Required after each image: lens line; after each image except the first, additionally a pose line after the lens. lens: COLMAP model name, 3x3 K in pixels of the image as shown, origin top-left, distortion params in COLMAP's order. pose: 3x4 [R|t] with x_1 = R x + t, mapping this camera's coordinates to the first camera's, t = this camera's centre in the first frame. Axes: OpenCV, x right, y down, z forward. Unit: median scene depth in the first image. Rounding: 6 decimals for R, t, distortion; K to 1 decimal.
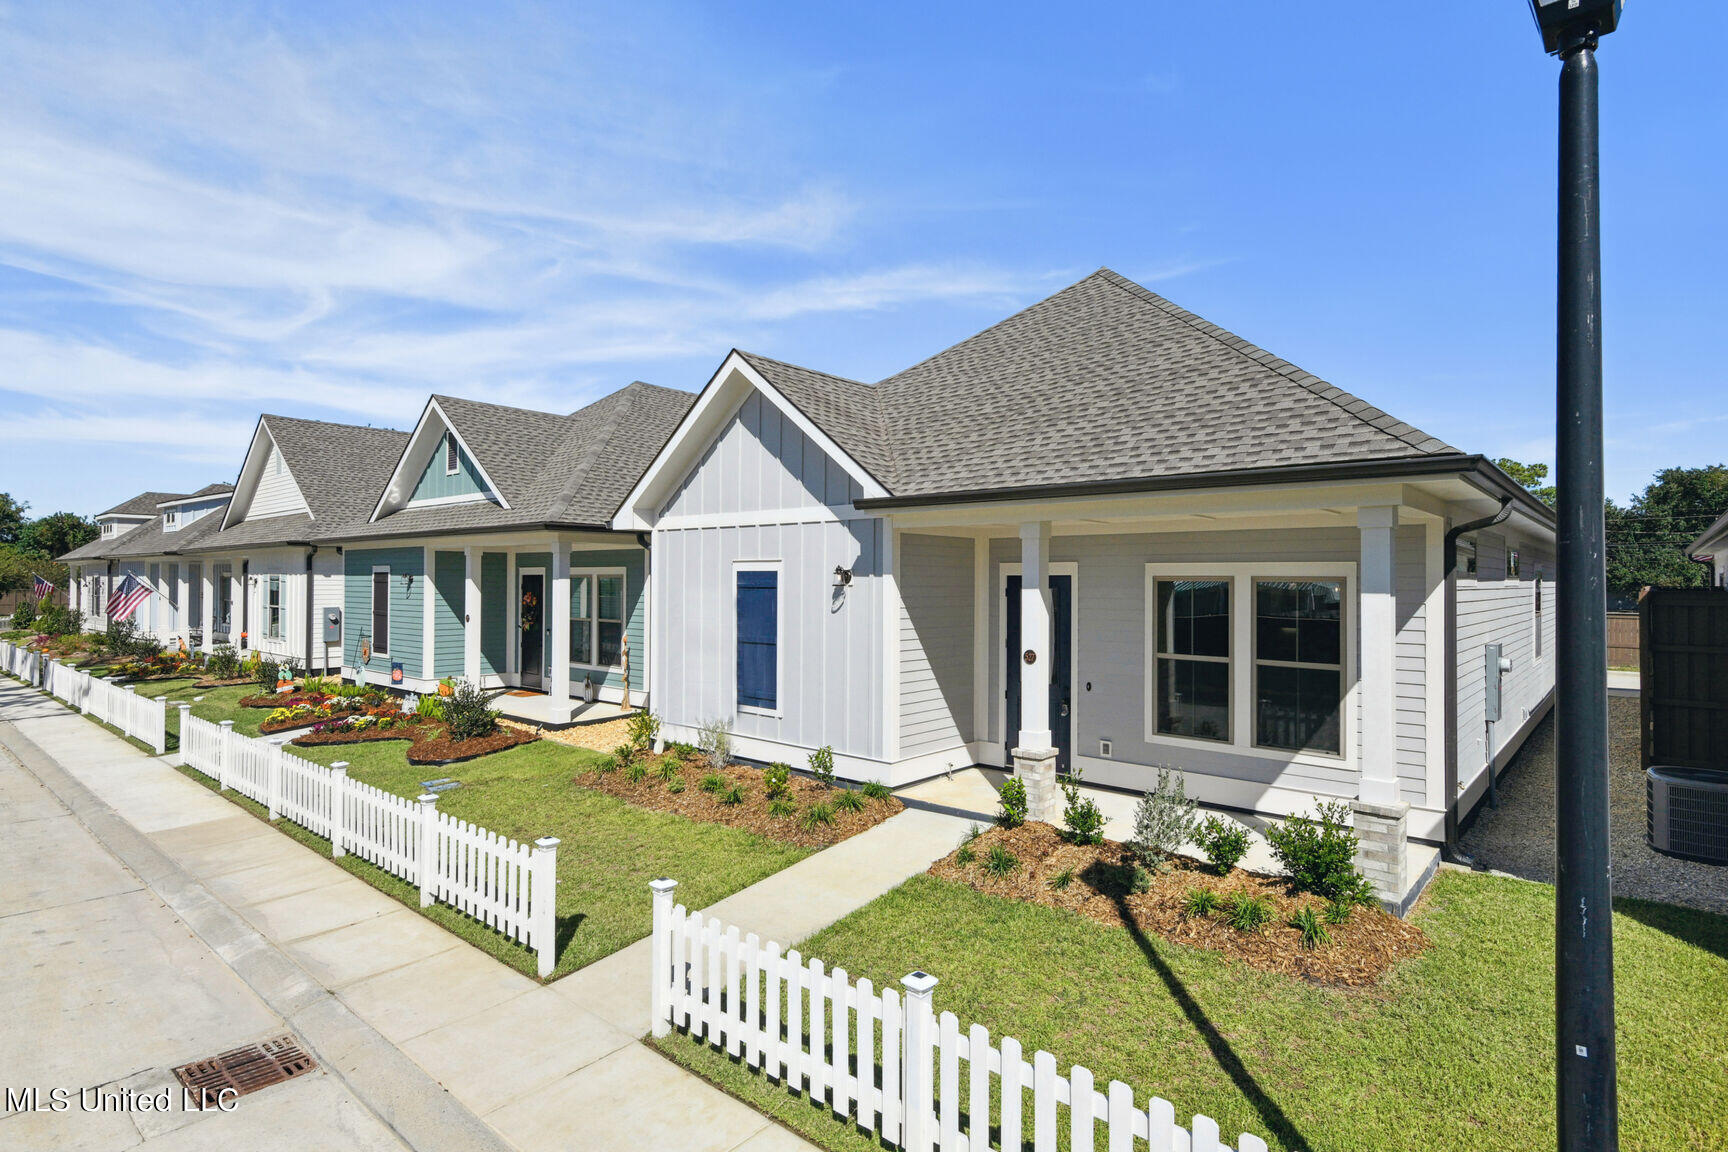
lens RADIAL K [[881.8, 0, 862.3], [0, 881.8, 574.7], [0, 0, 1]] dist [0.006194, 0.000322]
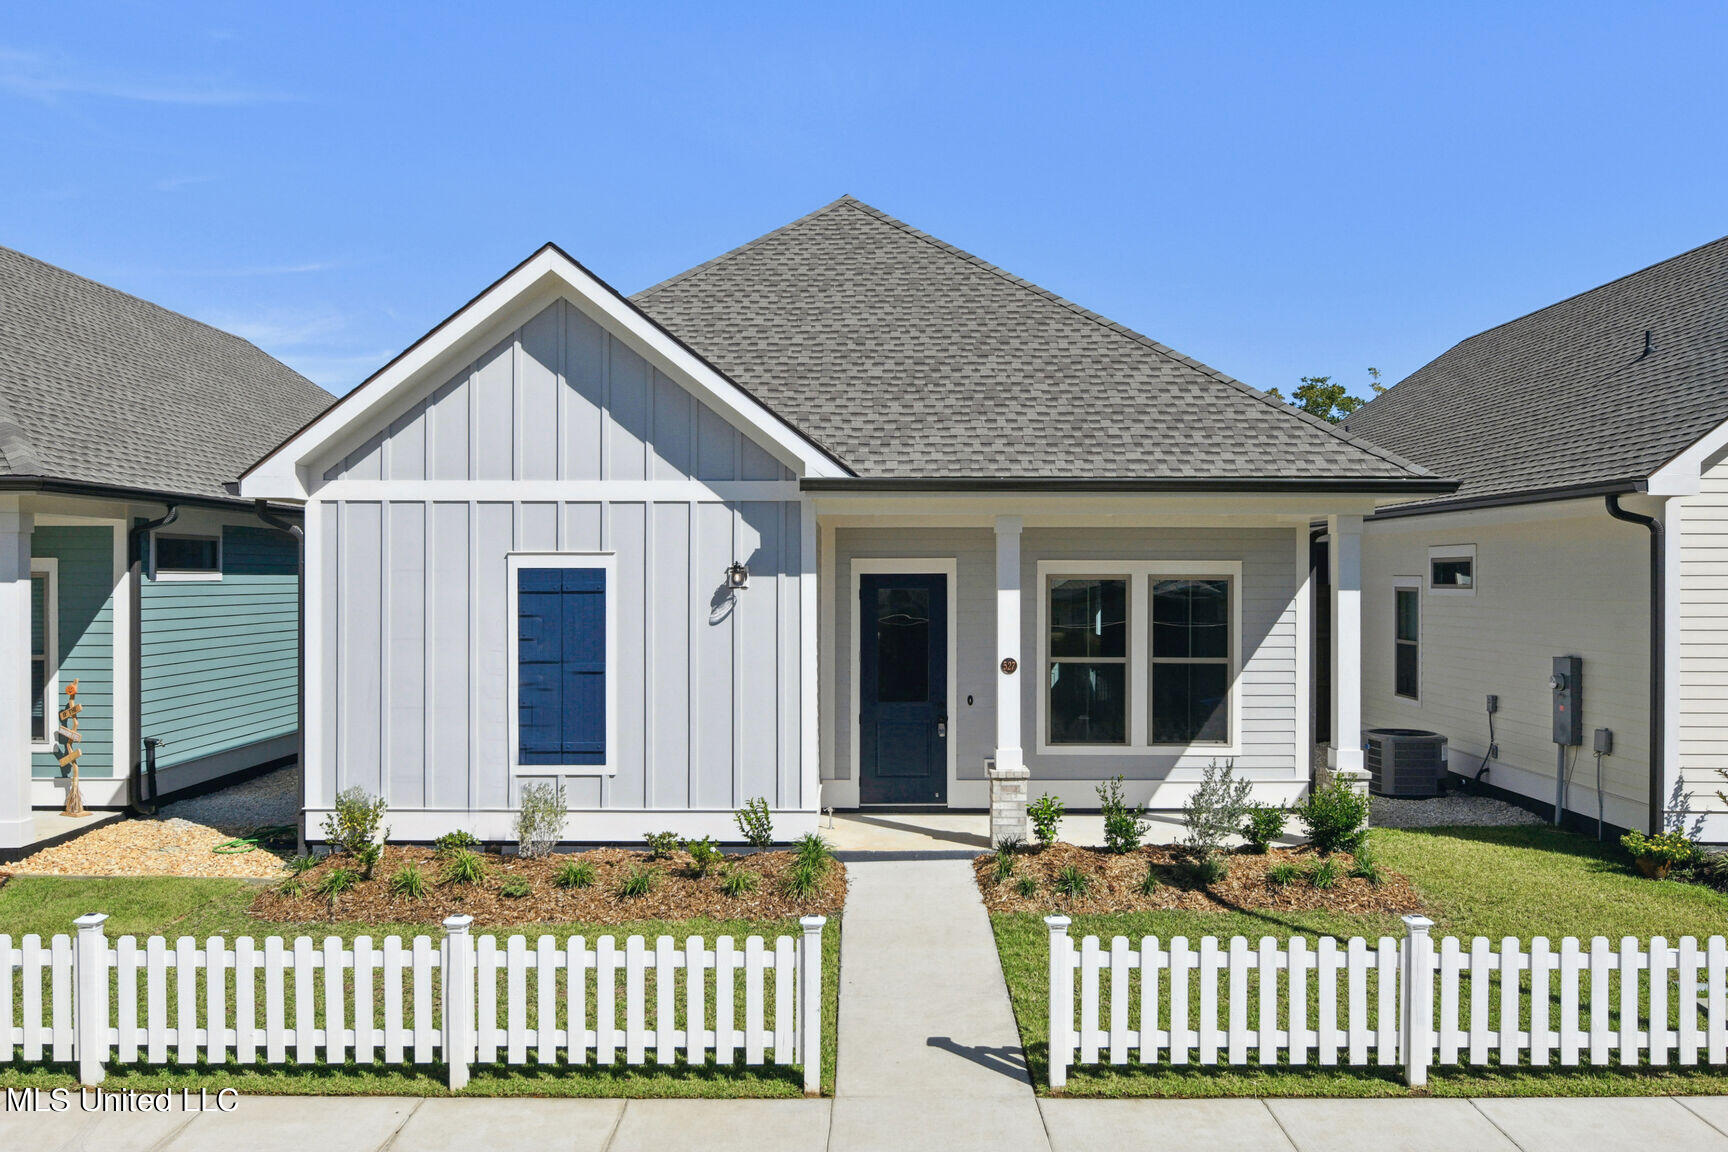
lens RADIAL K [[1330.7, 0, 868.6], [0, 1330.7, 578.3], [0, 0, 1]] dist [0.003205, 0.001936]
pose [[0.749361, -0.005268, 0.662140, -0.756466], [-0.000809, 0.999960, 0.008872, -0.006934], [-0.662161, -0.007184, 0.749327, 0.077777]]
